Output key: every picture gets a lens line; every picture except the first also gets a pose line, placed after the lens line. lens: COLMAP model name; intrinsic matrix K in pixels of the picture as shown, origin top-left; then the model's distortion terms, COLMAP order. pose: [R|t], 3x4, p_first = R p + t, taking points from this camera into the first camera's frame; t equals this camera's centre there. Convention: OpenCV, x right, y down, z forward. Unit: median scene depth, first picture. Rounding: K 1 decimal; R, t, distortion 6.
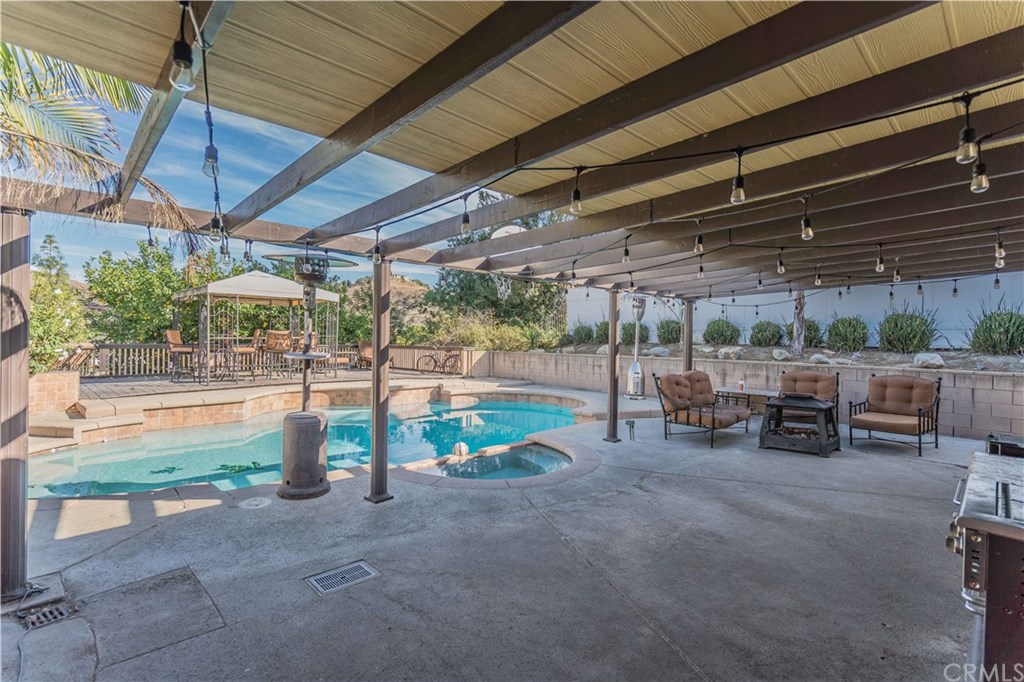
lens RADIAL K [[508.6, 0, 513.2], [0, 508.6, 340.9], [0, 0, 1]] dist [0.001279, 0.002020]
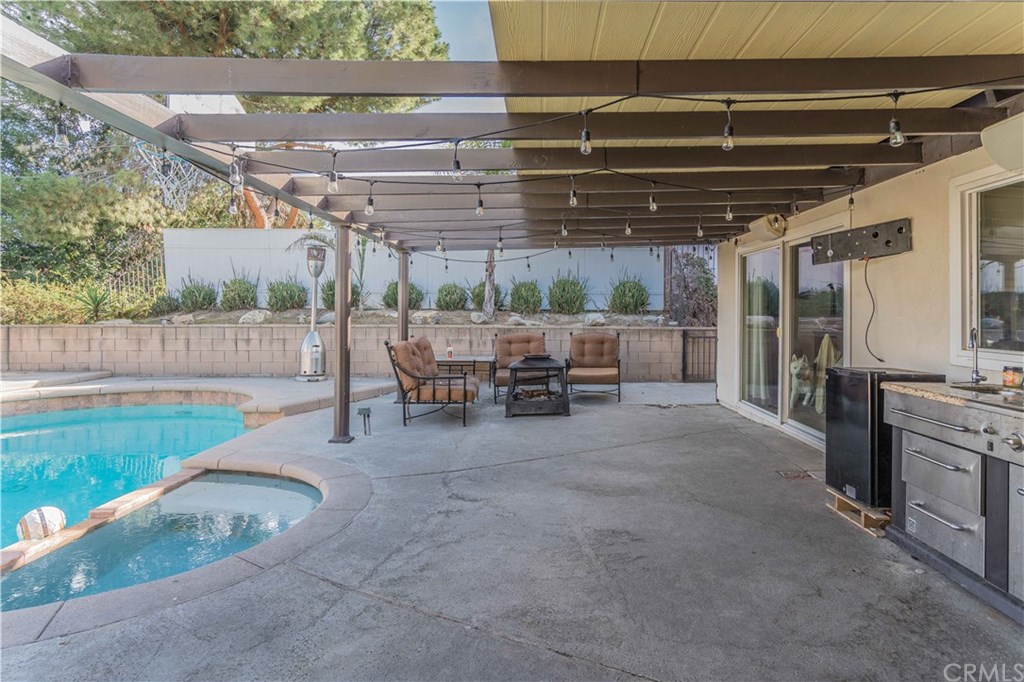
lens RADIAL K [[508.6, 0, 511.0], [0, 508.6, 314.0], [0, 0, 1]] dist [0.001279, 0.002020]
pose [[0.646263, -0.000711, 0.763114, -0.186502], [0.009703, 0.999926, -0.007285, 0.030696], [-0.763053, 0.012113, 0.646222, 0.377149]]
